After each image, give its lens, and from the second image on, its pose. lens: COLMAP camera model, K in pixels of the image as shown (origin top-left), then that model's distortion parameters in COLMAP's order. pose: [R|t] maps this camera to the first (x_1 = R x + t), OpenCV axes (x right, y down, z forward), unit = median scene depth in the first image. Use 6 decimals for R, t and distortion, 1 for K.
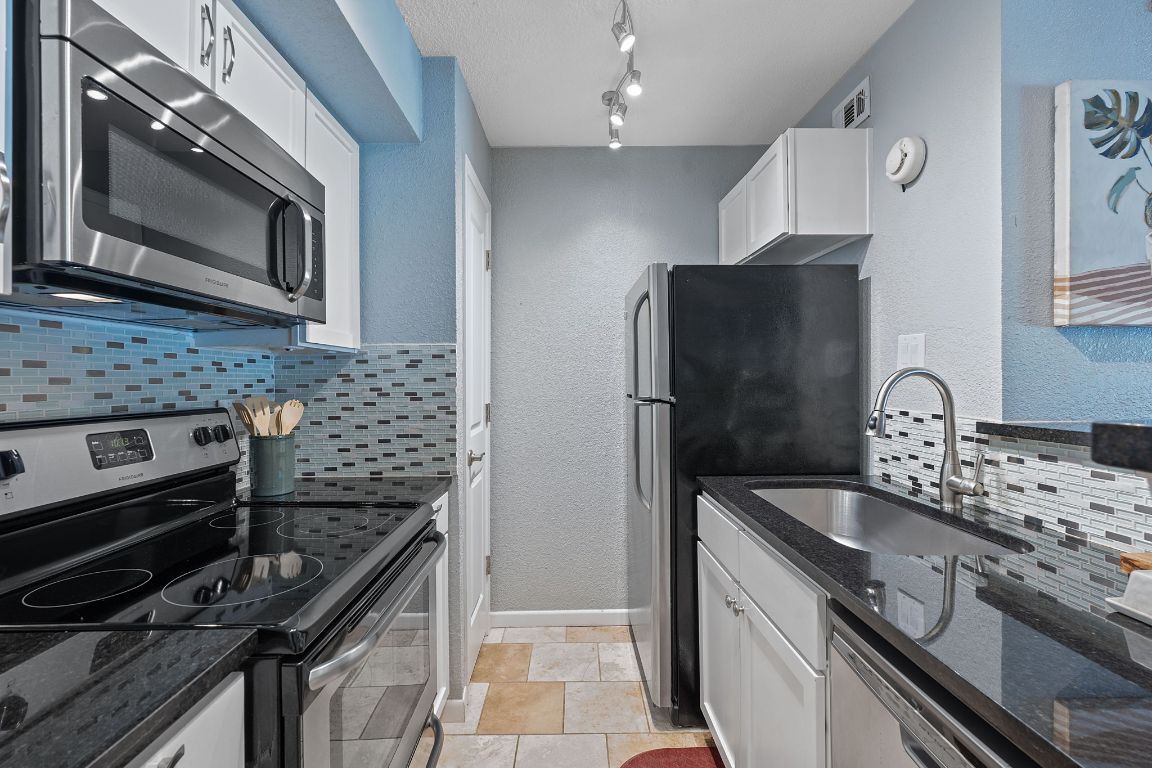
lens RADIAL K [[517.1, 0, 576.0], [0, 517.1, 380.8], [0, 0, 1]] dist [-0.006618, 0.001192]
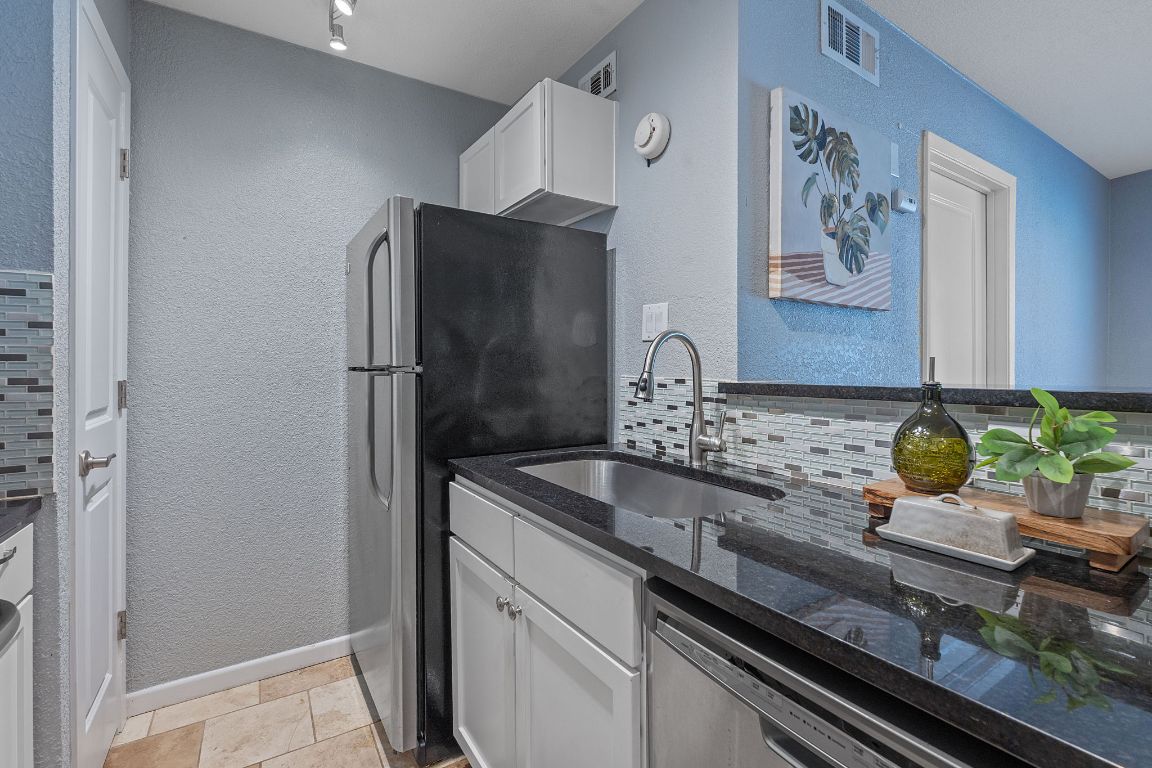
lens RADIAL K [[517.1, 0, 579.0], [0, 517.1, 368.1], [0, 0, 1]] dist [-0.006618, 0.001192]
pose [[0.848744, 0.003068, 0.528795, -0.030165], [-0.001422, 0.999993, -0.003520, 0.039612], [-0.528802, 0.002235, 0.848742, 0.176642]]
